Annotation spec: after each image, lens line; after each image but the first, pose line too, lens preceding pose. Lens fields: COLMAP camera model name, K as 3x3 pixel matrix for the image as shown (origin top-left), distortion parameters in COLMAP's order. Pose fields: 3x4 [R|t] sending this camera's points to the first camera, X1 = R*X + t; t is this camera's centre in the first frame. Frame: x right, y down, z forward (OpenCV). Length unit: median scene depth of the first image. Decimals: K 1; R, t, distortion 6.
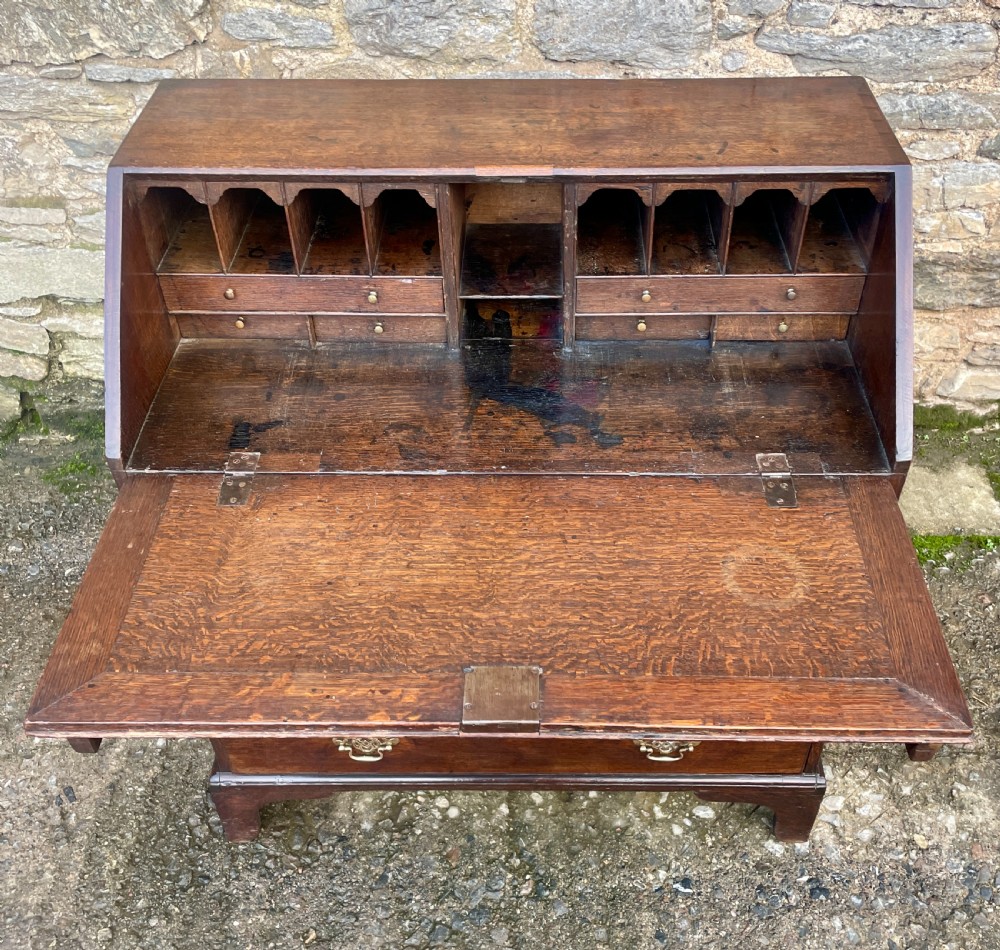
lens RADIAL K [[1015.3, 0, 537.1], [0, 1015.3, 528.9], [0, 0, 1]] dist [0.029443, 0.000000]
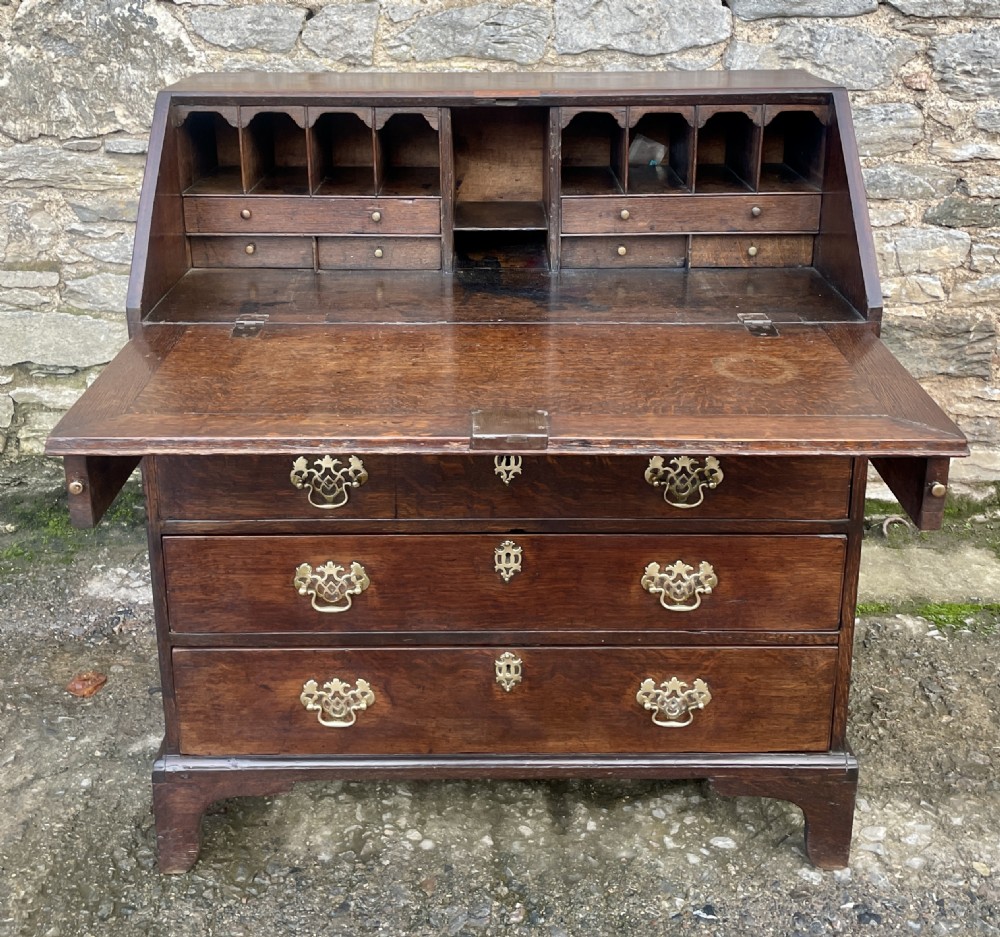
lens RADIAL K [[1176.7, 0, 501.6], [0, 1176.7, 373.7], [0, 0, 1]] dist [0.038154, 0.000000]
pose [[0.999916, -0.003561, 0.012483, -0.033164], [0.008498, 0.906525, -0.422066, 0.358472], [-0.009813, 0.422137, 0.906479, -0.061499]]
